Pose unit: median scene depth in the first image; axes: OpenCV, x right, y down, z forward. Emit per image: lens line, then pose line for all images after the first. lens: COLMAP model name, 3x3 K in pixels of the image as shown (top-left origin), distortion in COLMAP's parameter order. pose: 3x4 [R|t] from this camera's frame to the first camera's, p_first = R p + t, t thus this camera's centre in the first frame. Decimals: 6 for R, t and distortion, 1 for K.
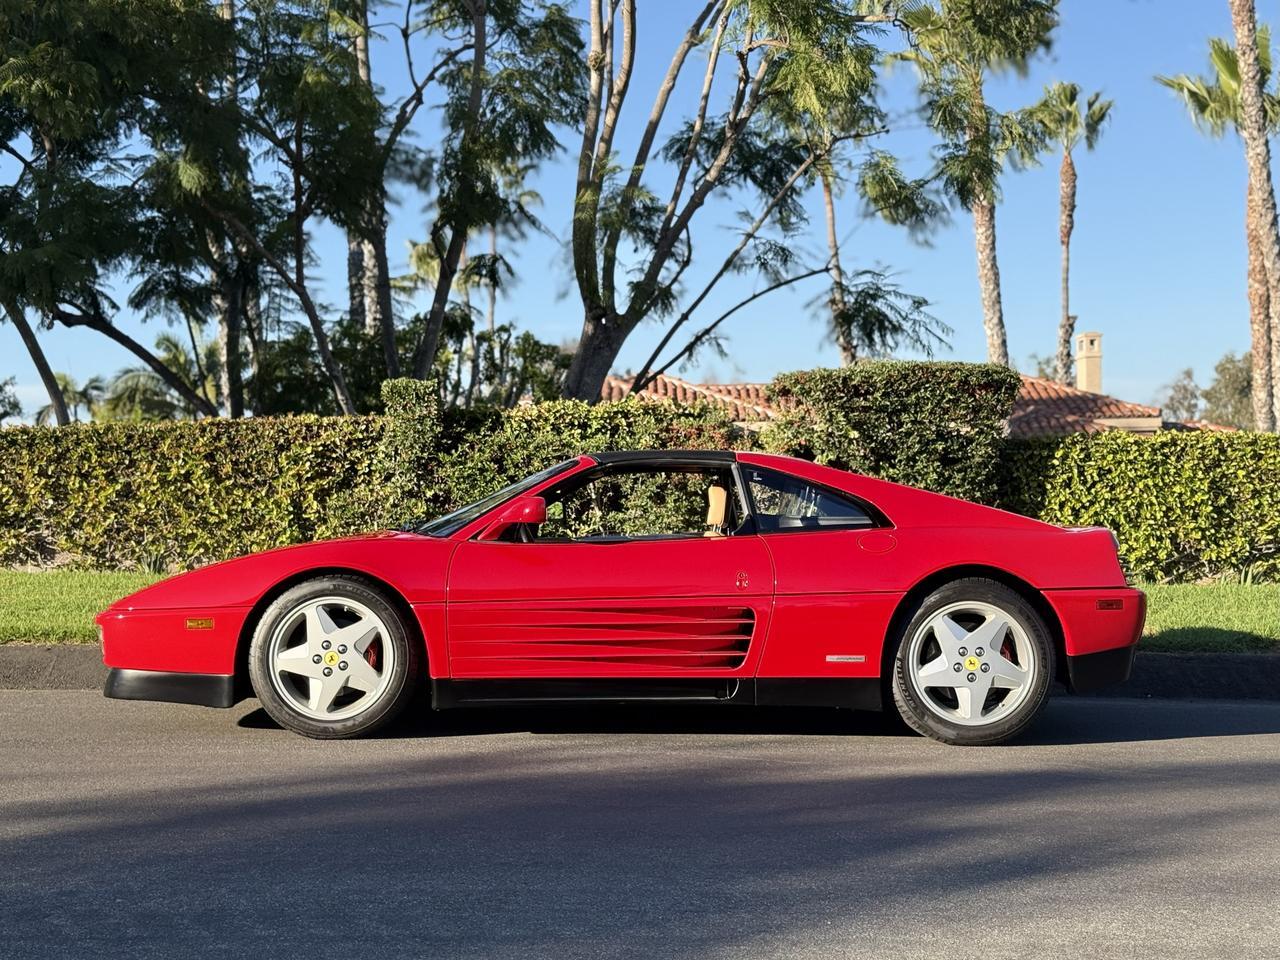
lens RADIAL K [[1793.0, 0, 644.9], [0, 1793.0, 464.1], [0, 0, 1]] dist [0.130729, 0.000000]
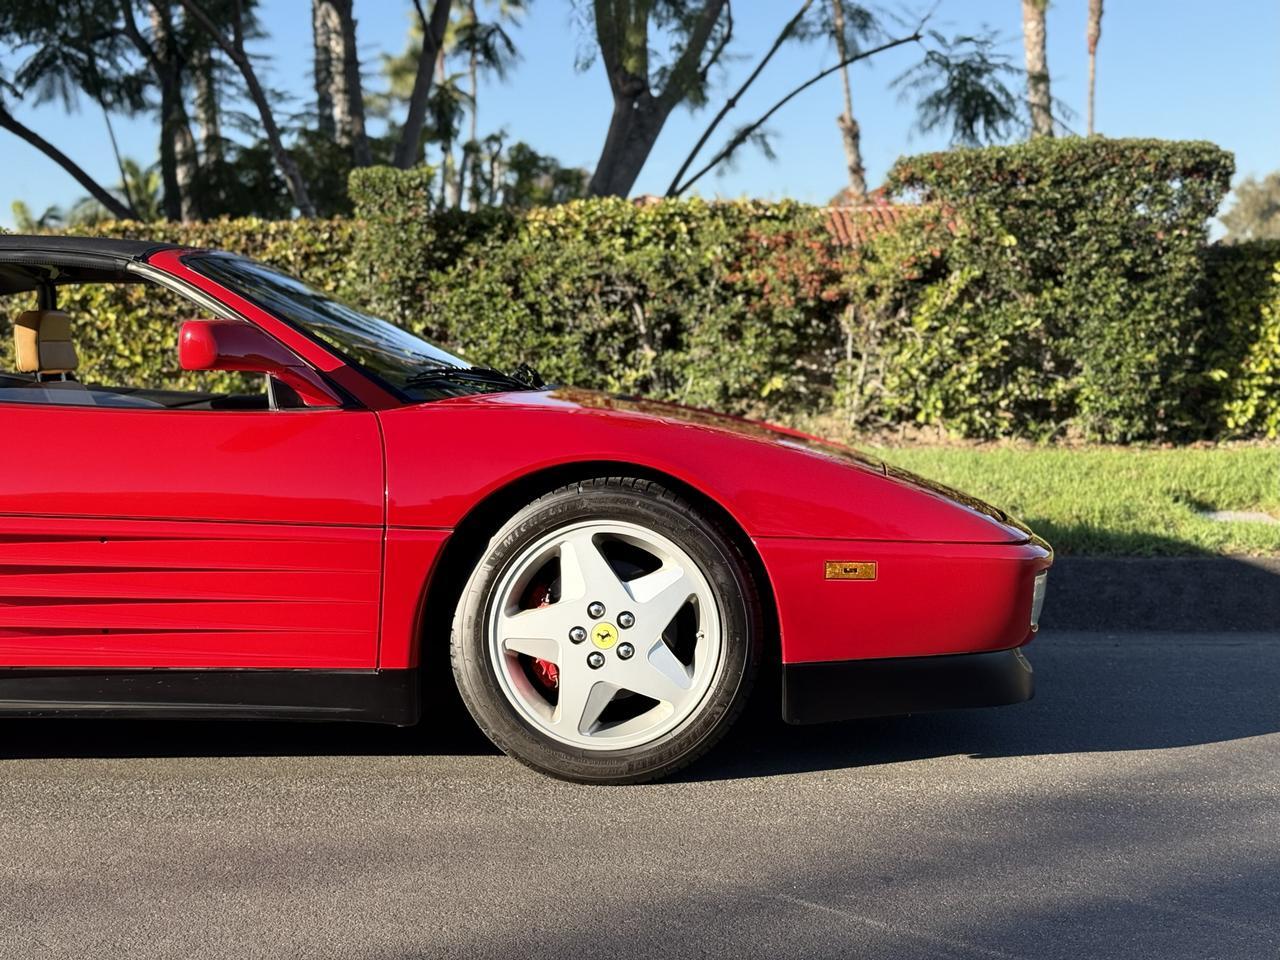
lens RADIAL K [[1793.0, 0, 651.7], [0, 1793.0, 480.3], [0, 0, 1]] dist [0.130729, 0.000000]
pose [[0.999882, -0.006764, 0.013801, -0.035401], [0.005351, 0.994977, 0.099964, 0.005633], [-0.014408, -0.099879, 0.994895, 0.262240]]
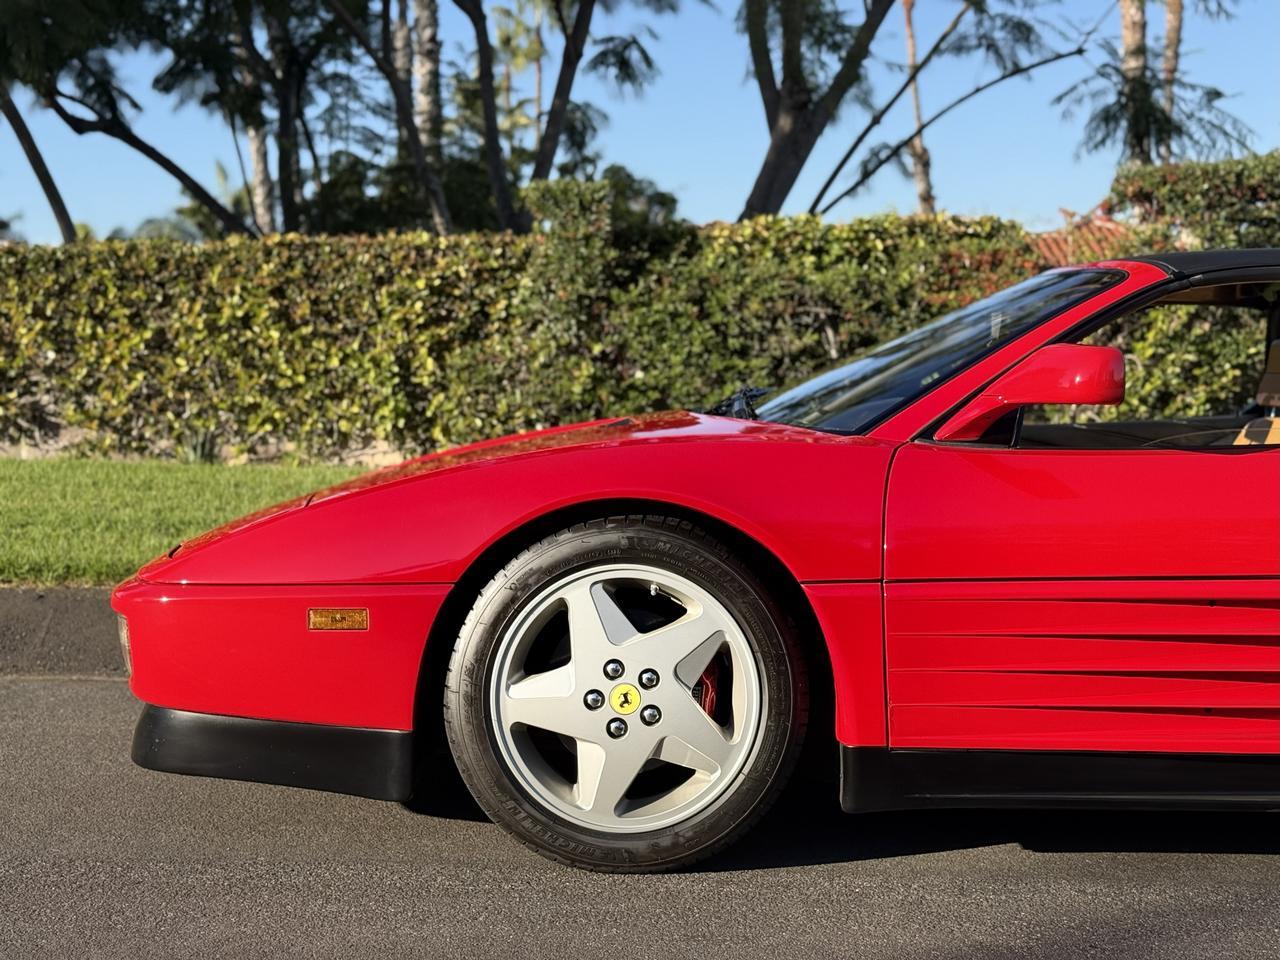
lens RADIAL K [[1793.0, 0, 644.1], [0, 1793.0, 478.8], [0, 0, 1]] dist [0.130729, 0.000000]
pose [[0.999876, 0.008110, -0.013513, -0.091125], [-0.006943, 0.996420, 0.084254, 0.007902], [0.014148, -0.084149, 0.996353, 0.308441]]
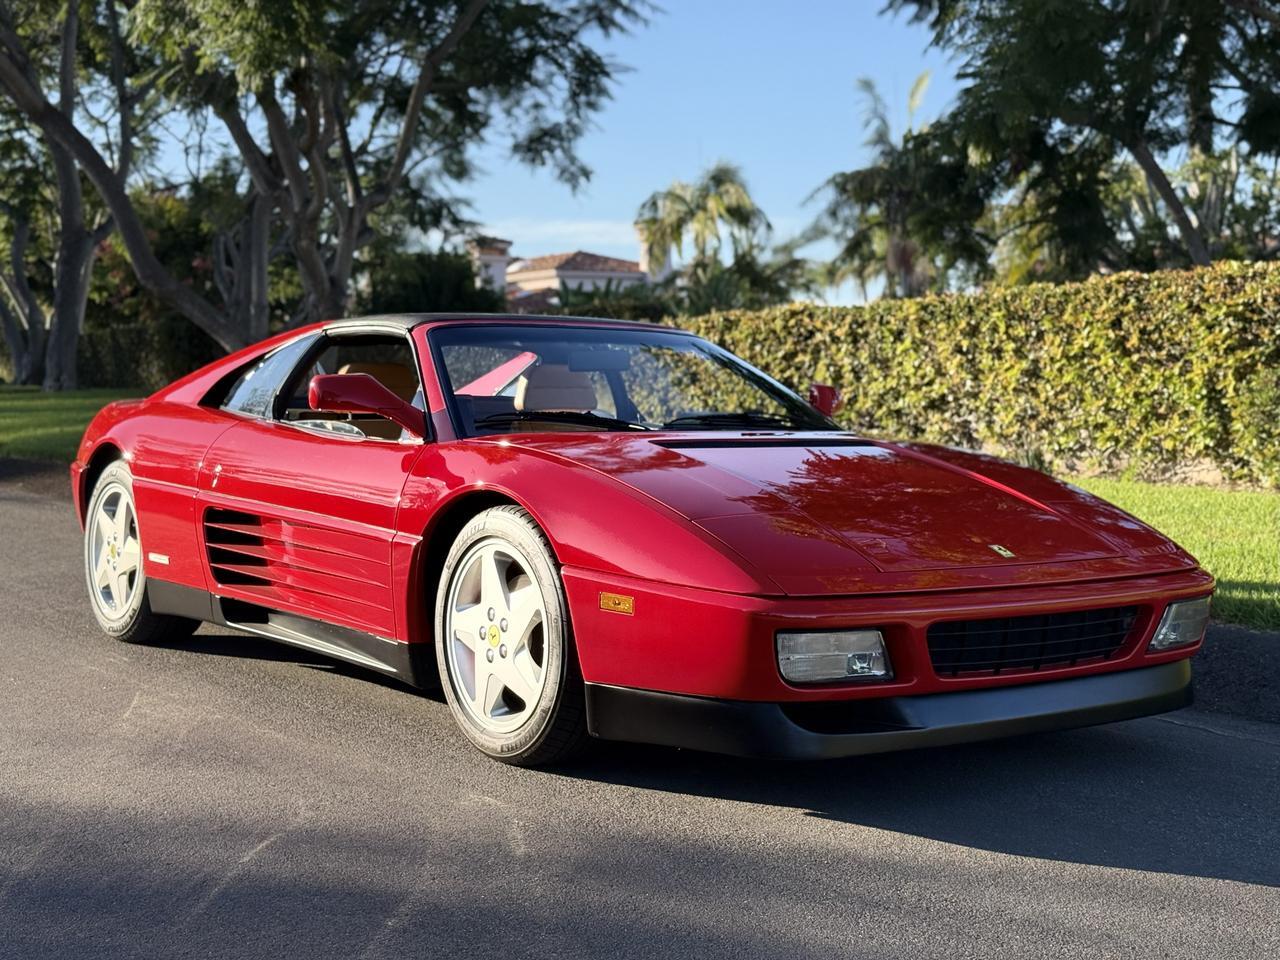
lens RADIAL K [[1793.0, 0, 646.3], [0, 1793.0, 476.5], [0, 0, 1]] dist [0.130729, 0.000000]
pose [[0.605260, 0.040728, -0.794985, 0.260465], [0.019188, 0.997654, 0.065719, 0.006171], [0.795796, -0.055031, 0.603059, 0.364403]]
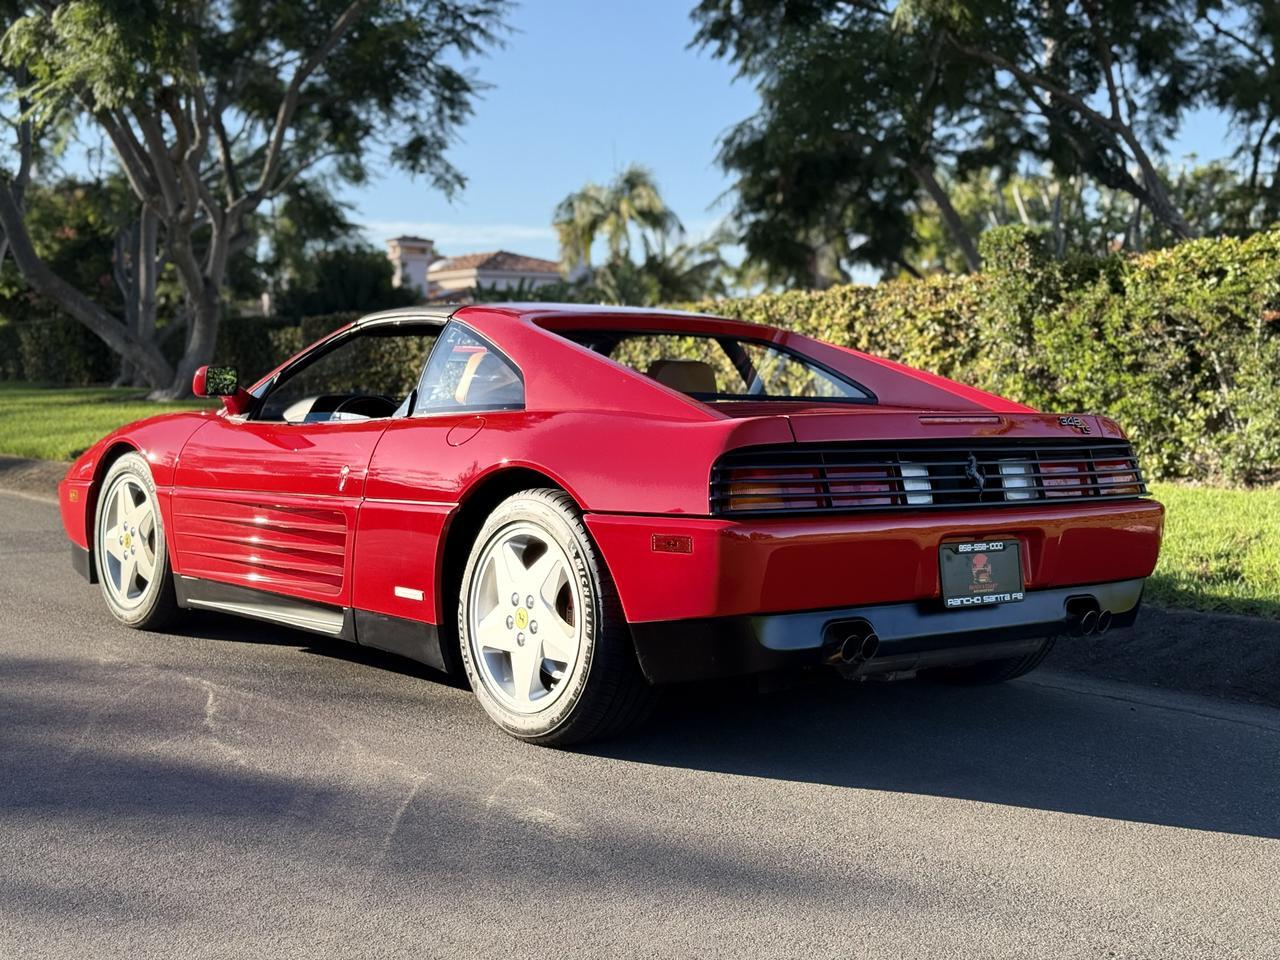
lens RADIAL K [[1793.0, 0, 638.1], [0, 1793.0, 481.5], [0, 0, 1]] dist [0.130729, 0.000000]
pose [[0.627790, 0.046209, -0.777010, 0.397569], [0.012490, 0.997510, 0.069413, 0.009041], [0.778282, -0.053281, 0.625650, 0.348810]]
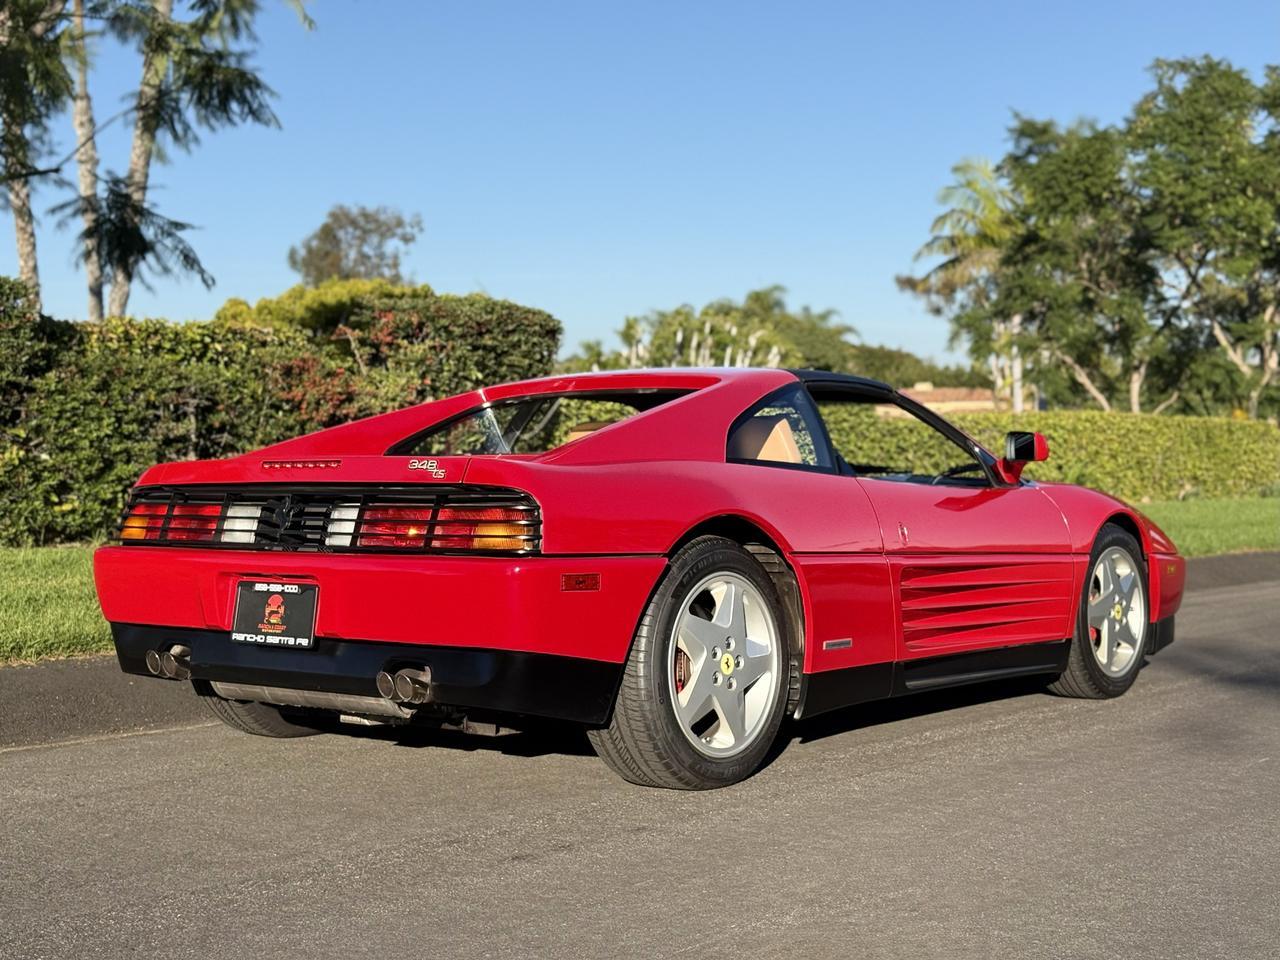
lens RADIAL K [[1793.0, 0, 642.5], [0, 1793.0, 481.1], [0, 0, 1]] dist [0.130729, 0.000000]
pose [[0.620408, -0.008949, 0.784228, -0.534407], [-0.019404, 0.999454, 0.026755, 0.011203], [-0.784039, -0.031816, 0.619896, 0.338689]]
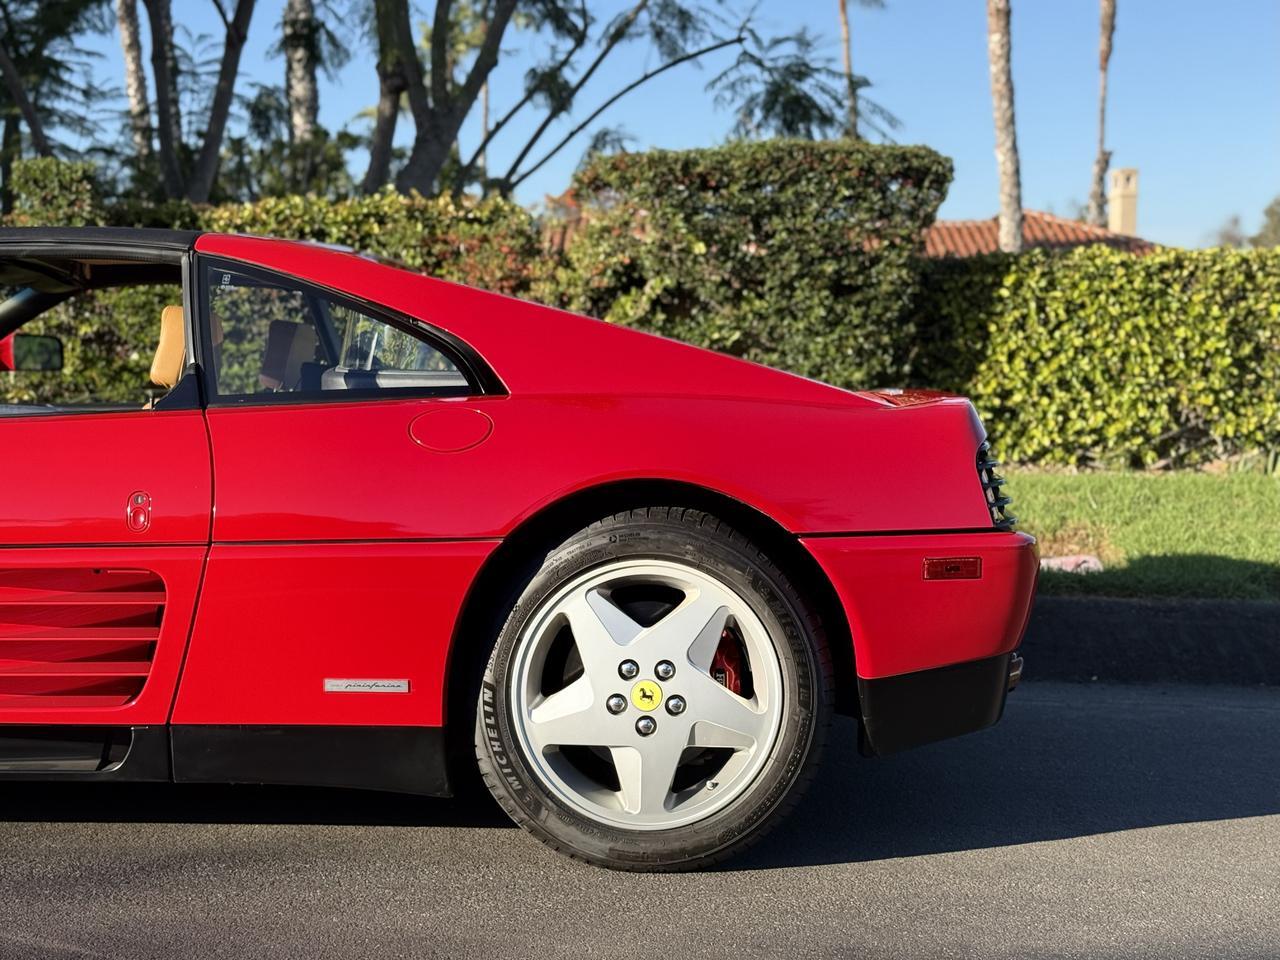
lens RADIAL K [[1793.0, 0, 643.2], [0, 1793.0, 487.1], [0, 0, 1]] dist [0.130729, 0.000000]
pose [[0.999740, 0.009804, -0.020582, 0.105010], [-0.007802, 0.995429, 0.095187, 0.008264], [0.021421, -0.095002, 0.995247, 0.307159]]
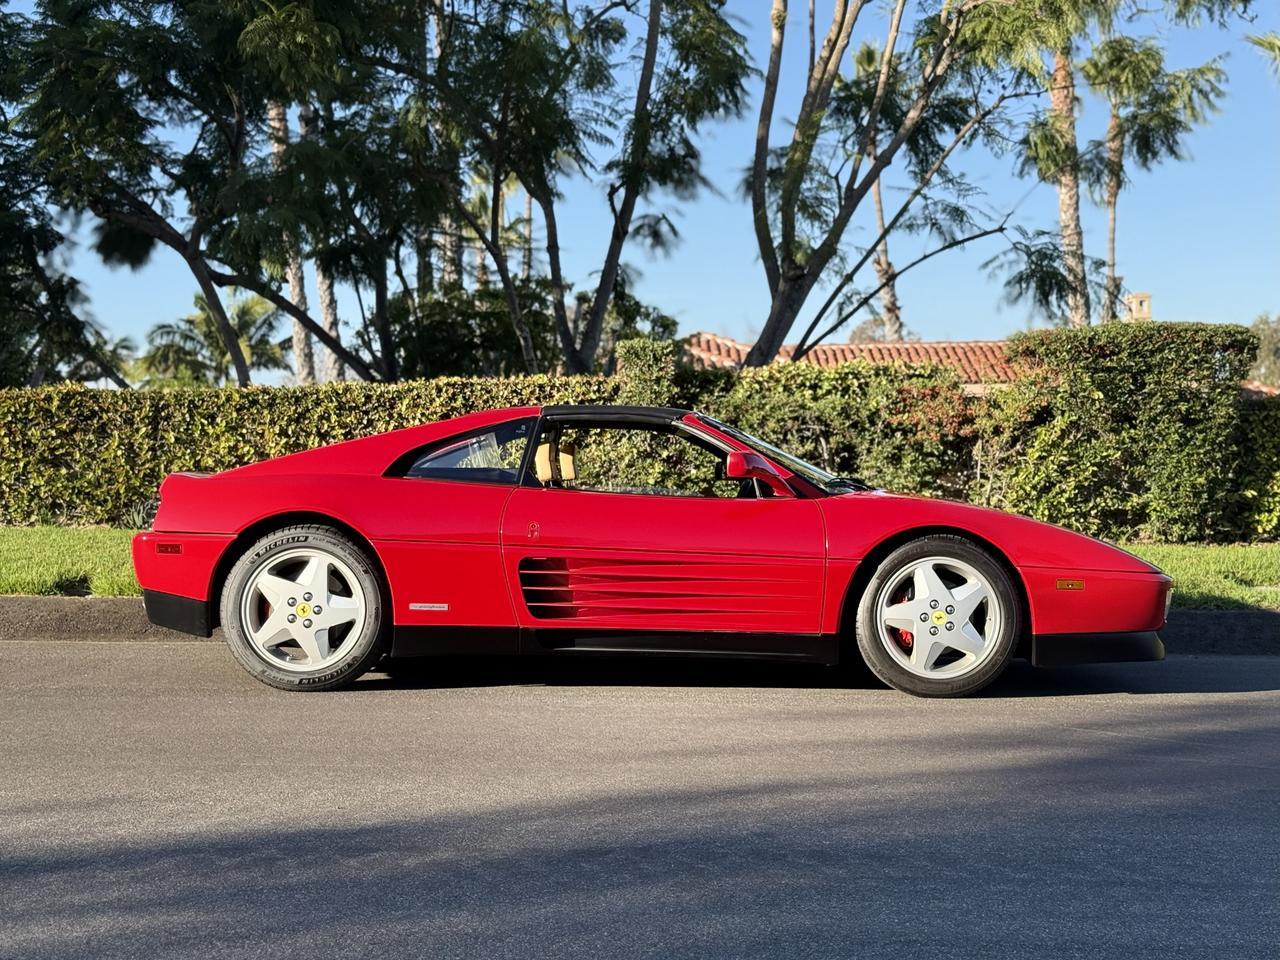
lens RADIAL K [[1793.0, 0, 642.0], [0, 1793.0, 487.2], [0, 0, 1]] dist [0.130729, 0.000000]
pose [[0.999997, 0.001696, 0.001796, -0.132843], [-0.001757, 0.999415, 0.034149, 0.000716], [-0.001737, -0.034152, 0.999415, -0.006585]]
